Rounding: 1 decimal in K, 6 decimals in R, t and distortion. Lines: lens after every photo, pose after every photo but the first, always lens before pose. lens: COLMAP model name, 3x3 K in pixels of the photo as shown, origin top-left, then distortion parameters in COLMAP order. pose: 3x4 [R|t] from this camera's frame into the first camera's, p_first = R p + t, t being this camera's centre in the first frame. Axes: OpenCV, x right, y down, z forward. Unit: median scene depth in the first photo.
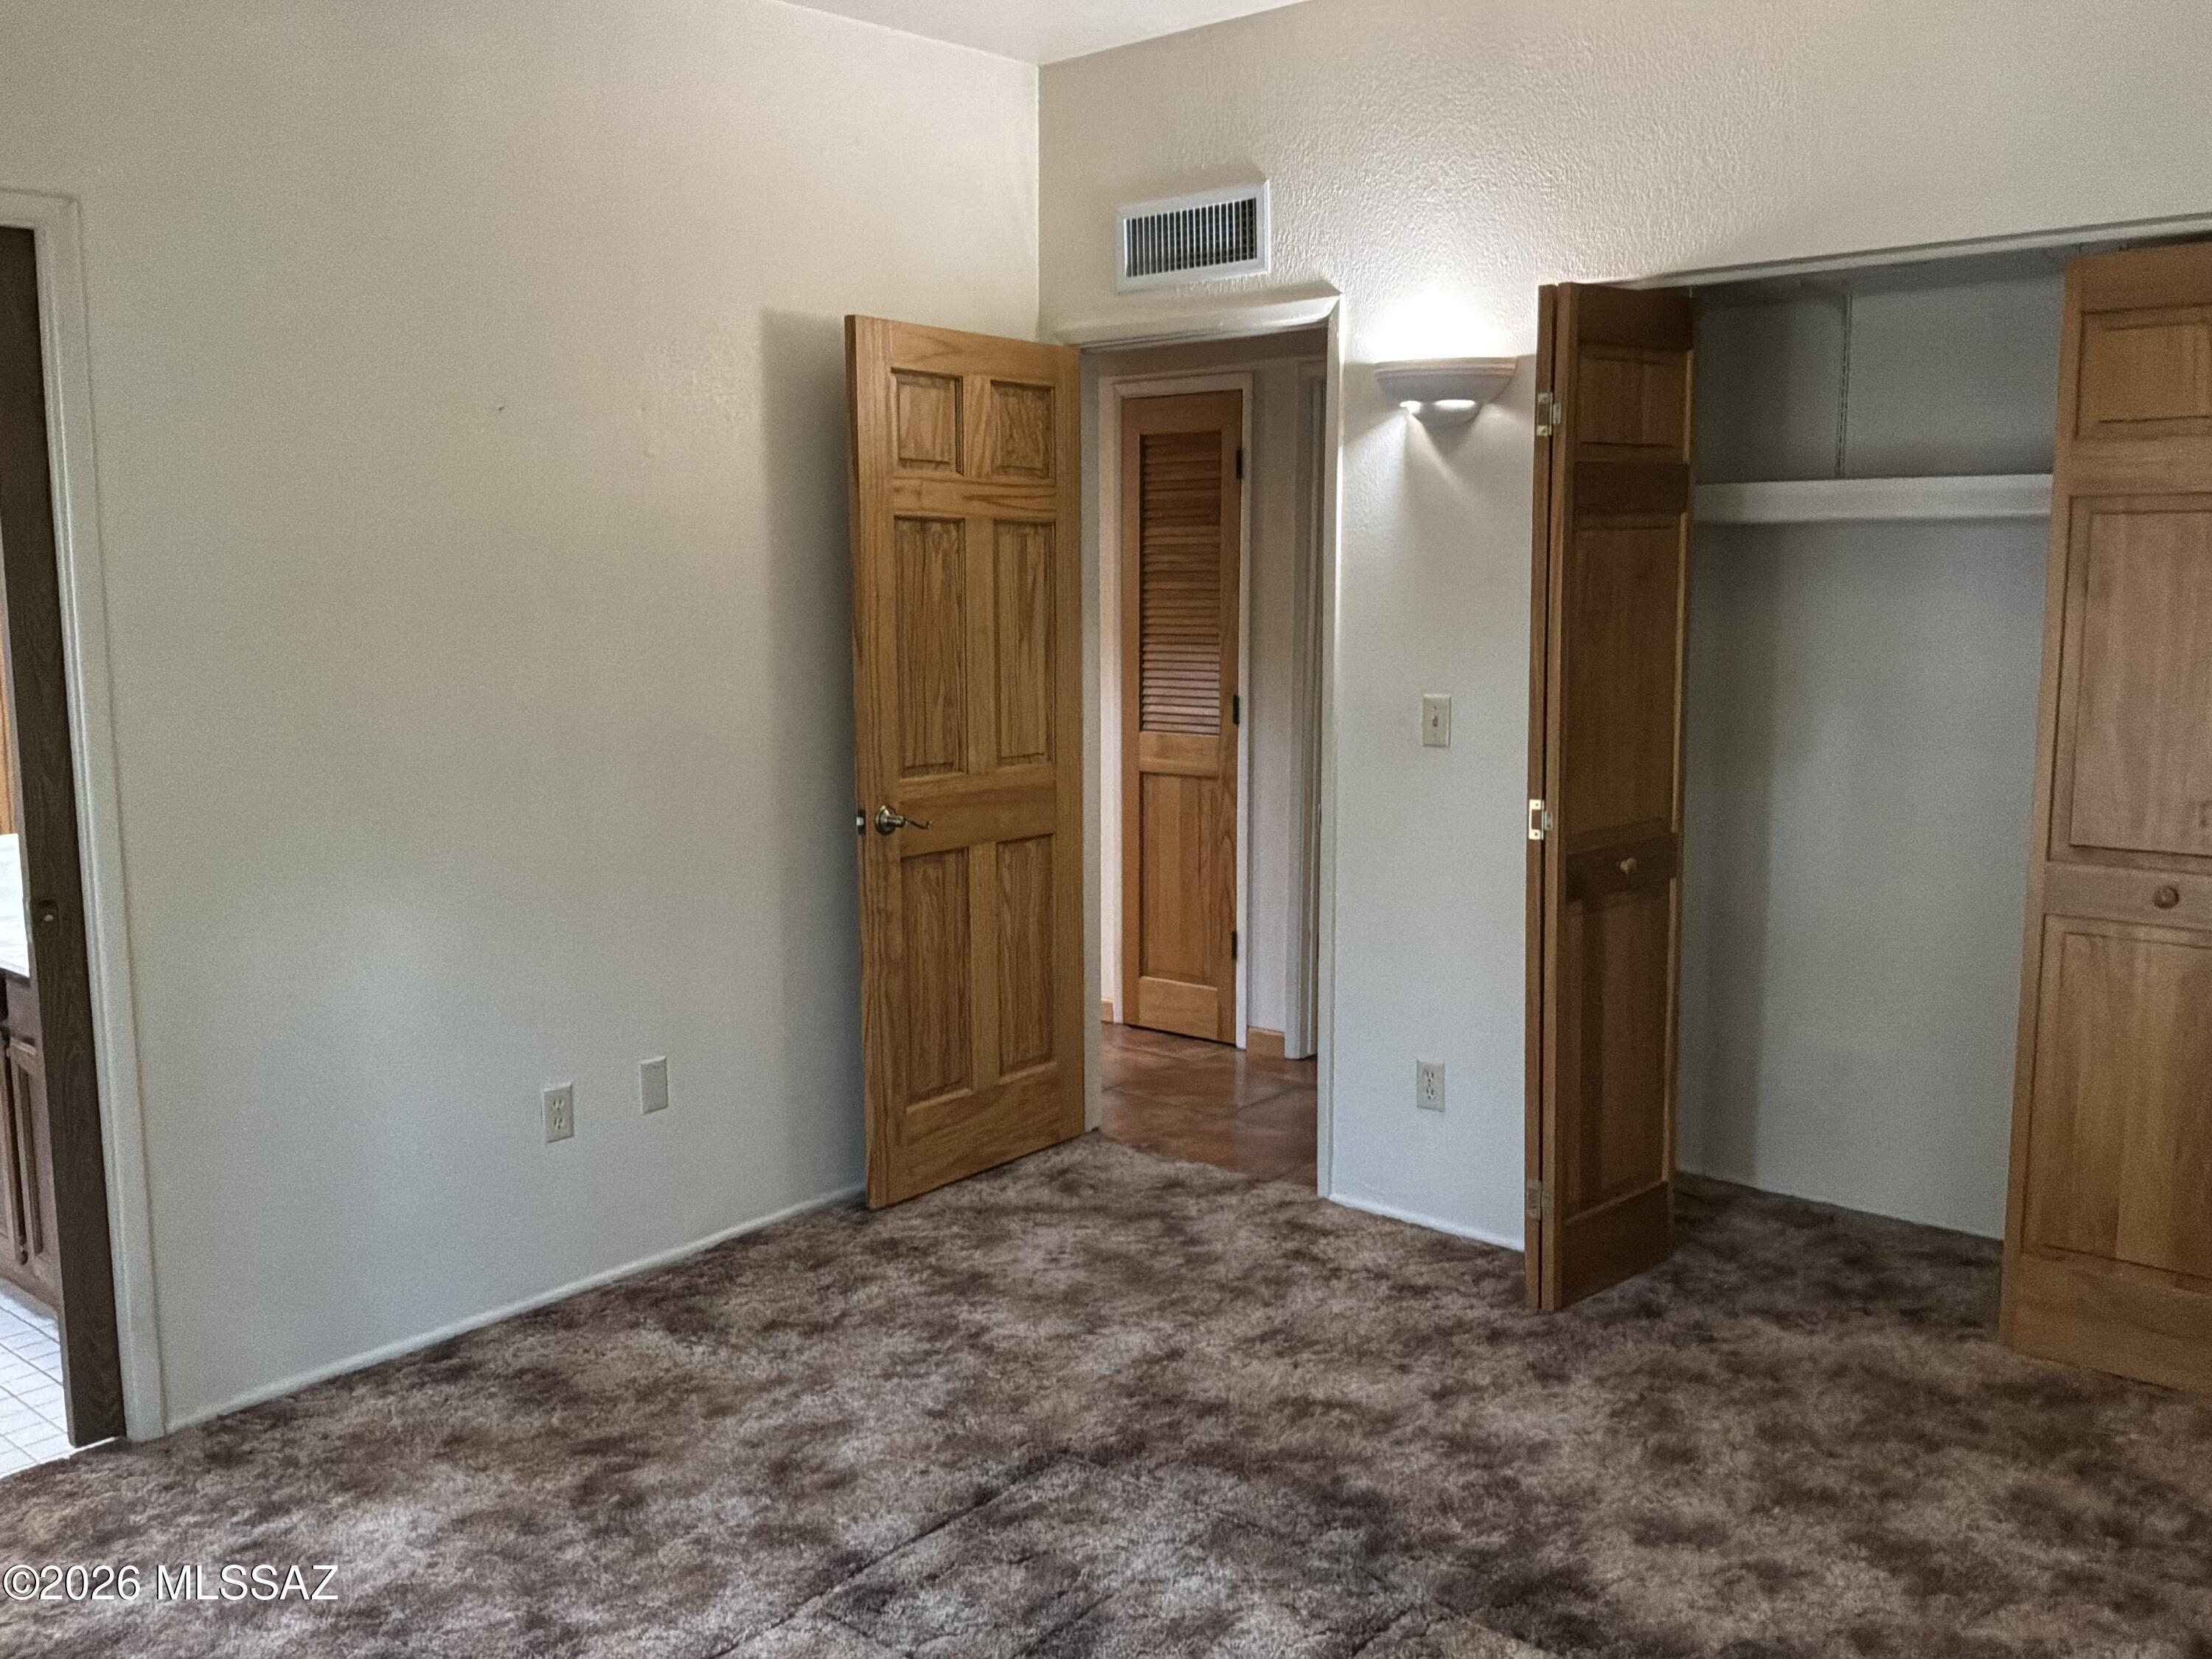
lens RADIAL K [[1828.6, 0, 1099.3], [0, 1828.6, 828.4], [0, 0, 1]] dist [0.094469, -0.167020]
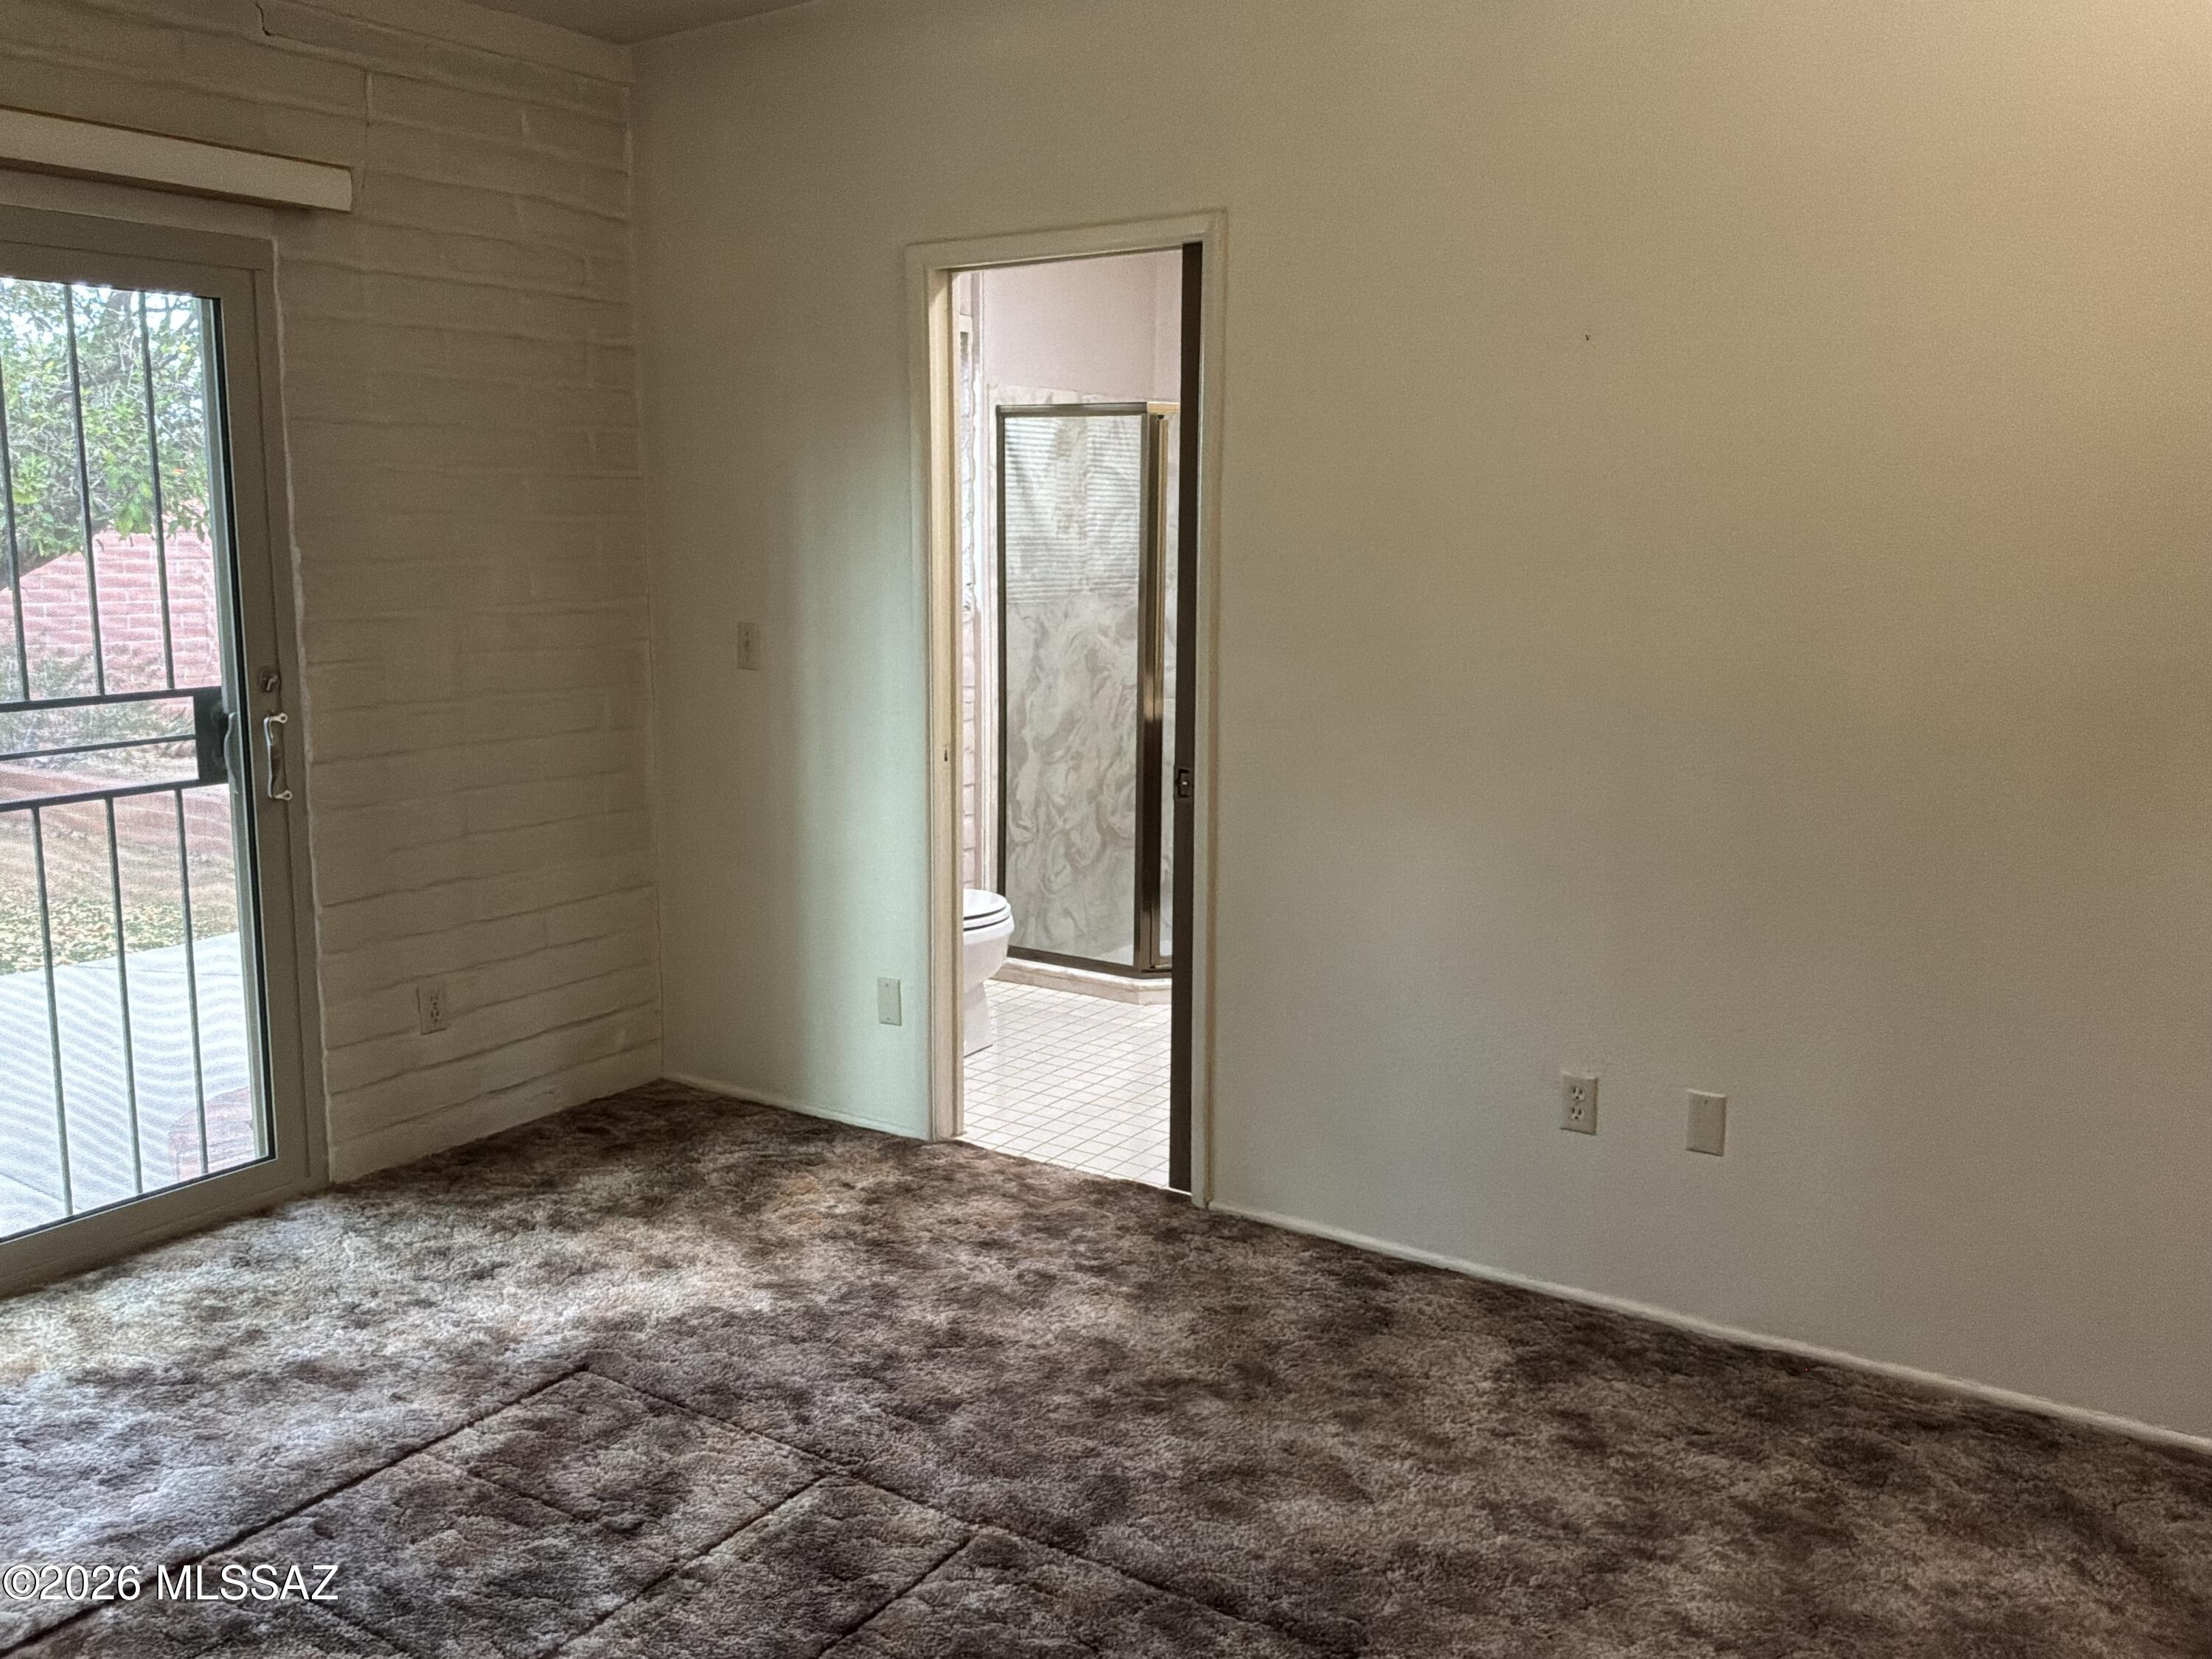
lens RADIAL K [[1828.6, 0, 1108.6], [0, 1828.6, 819.6], [0, 0, 1]] dist [0.094469, -0.167020]
pose [[0.122729, 0.165340, -0.978571, 0.650244], [-0.142817, 0.978704, 0.147451, -0.101401], [0.982110, 0.121660, 0.143729, 0.722223]]
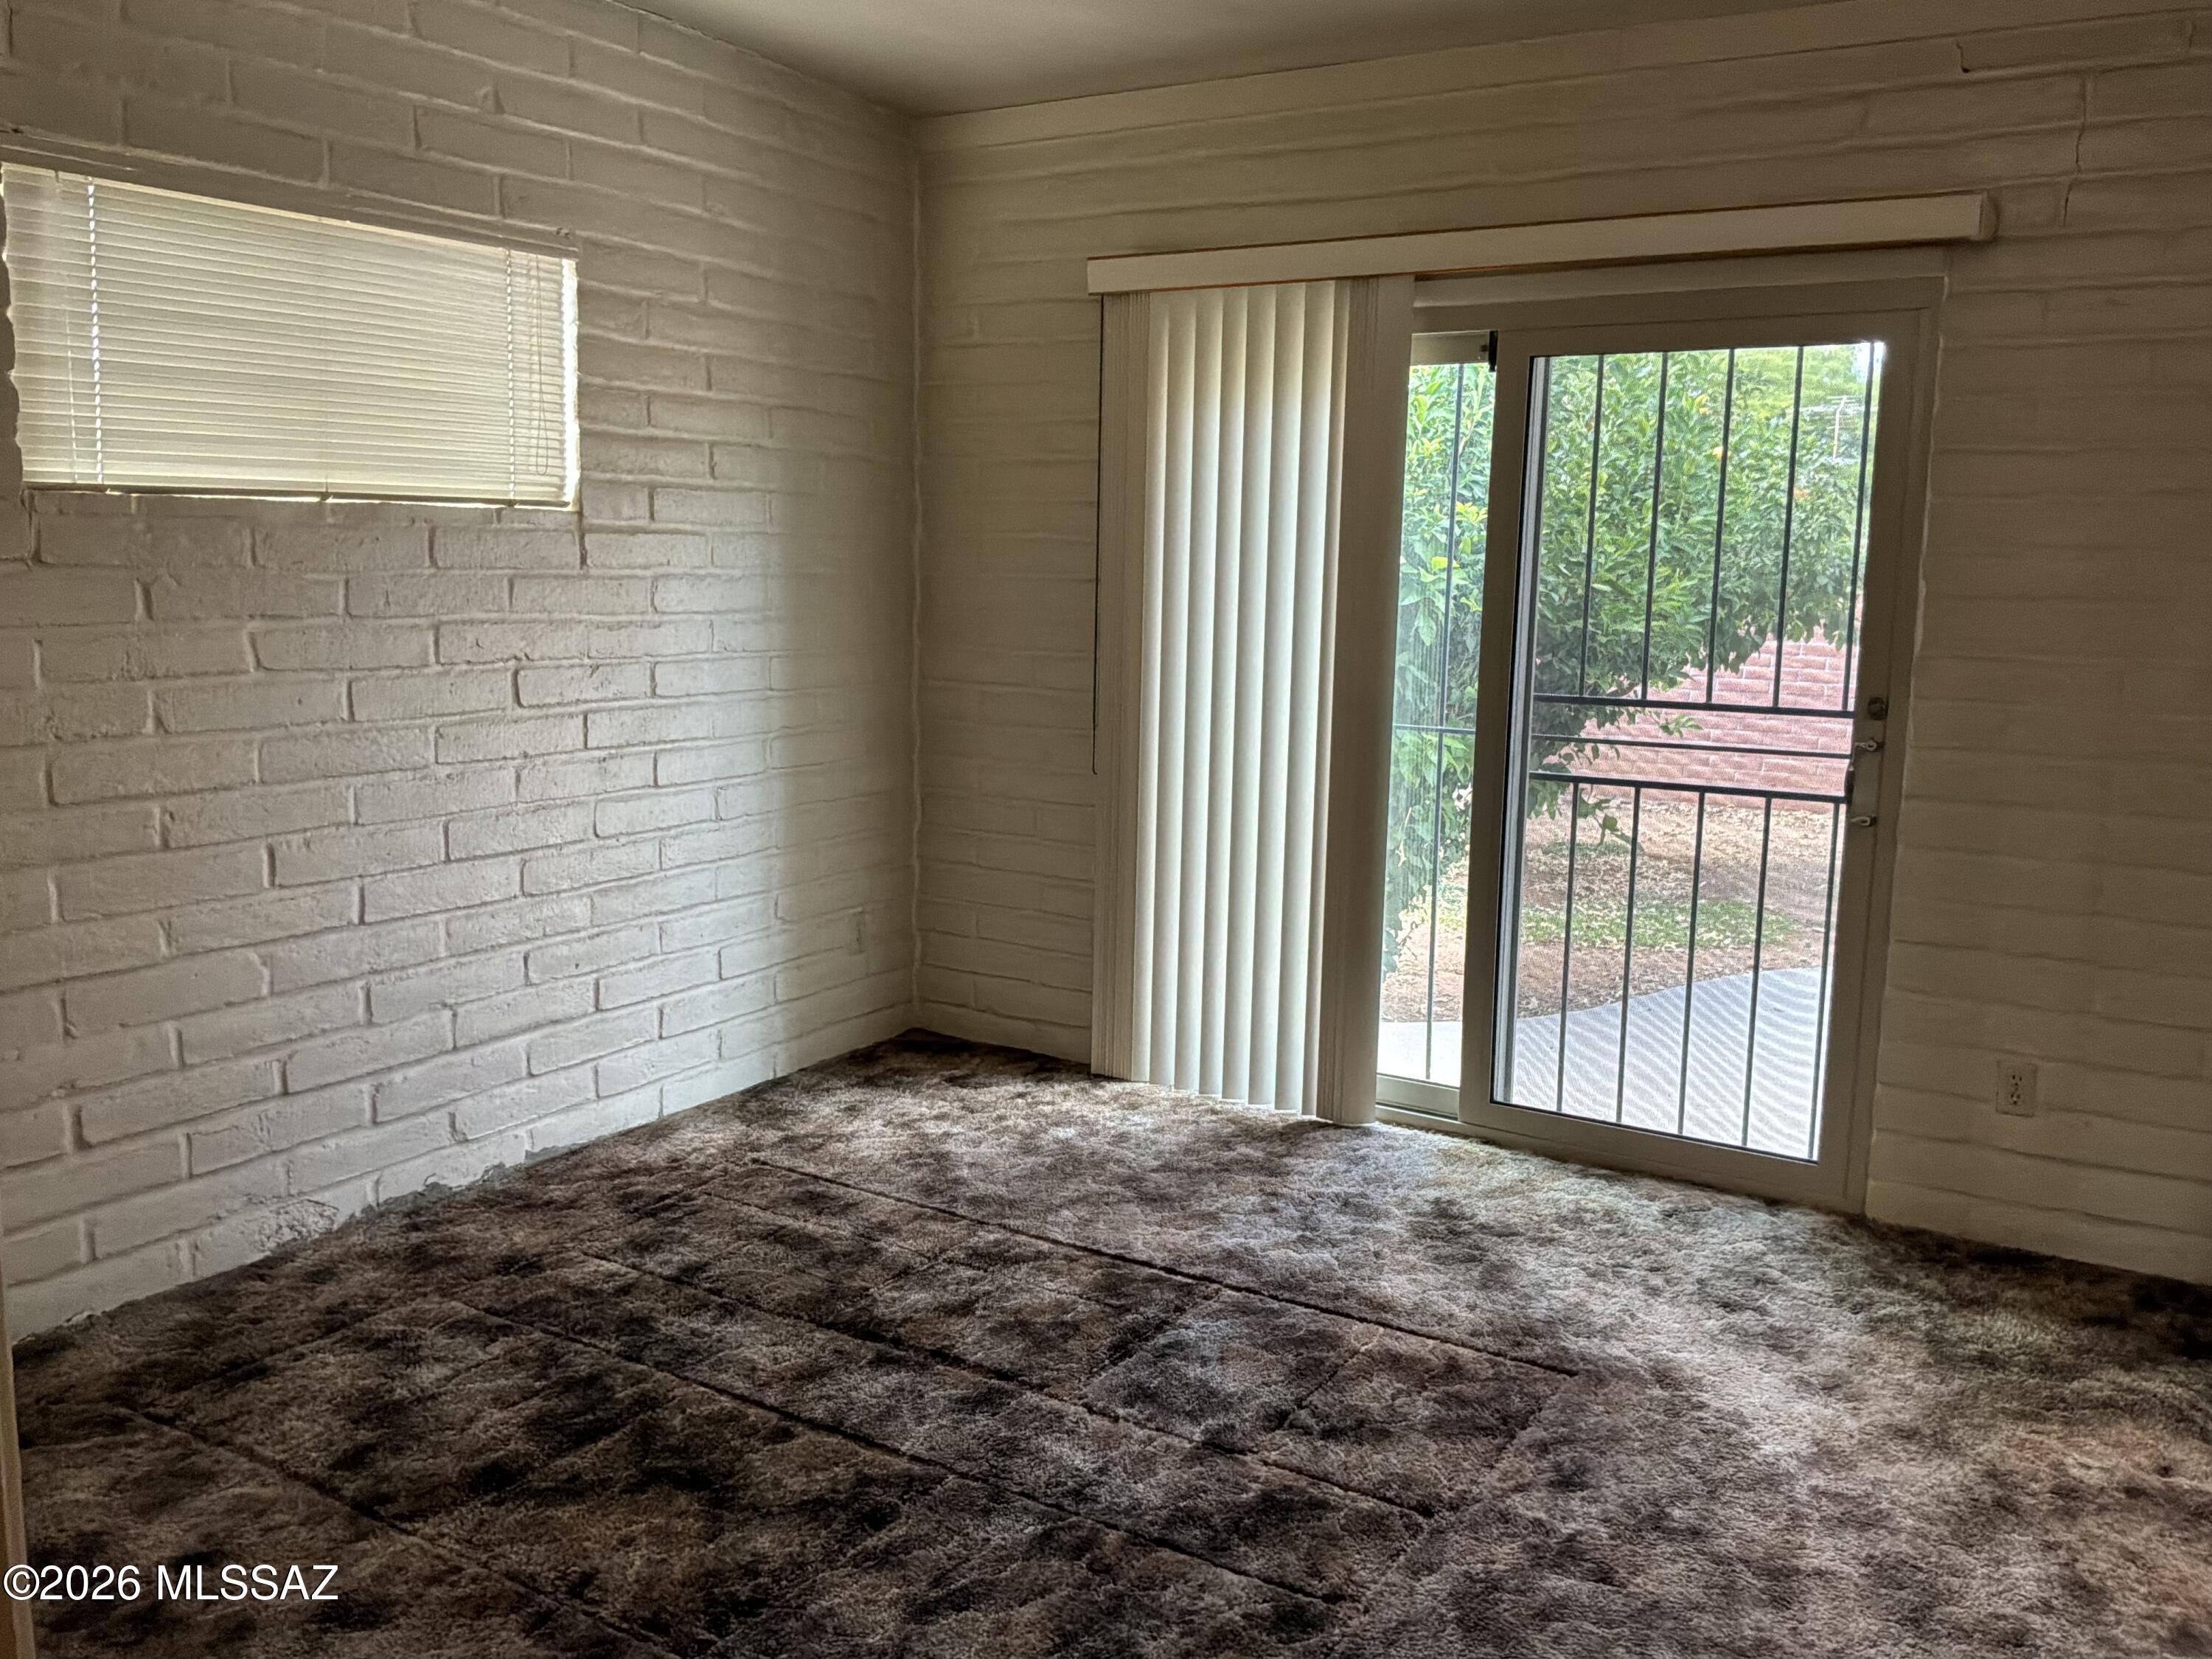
lens RADIAL K [[1828.6, 0, 1107.8], [0, 1828.6, 829.0], [0, 0, 1]] dist [0.094469, -0.167020]
pose [[-0.989049, 0.003515, -0.147544, 0.088419], [-0.039258, 0.957434, 0.285970, -0.191065], [0.142269, 0.288631, -0.946811, 1.461815]]
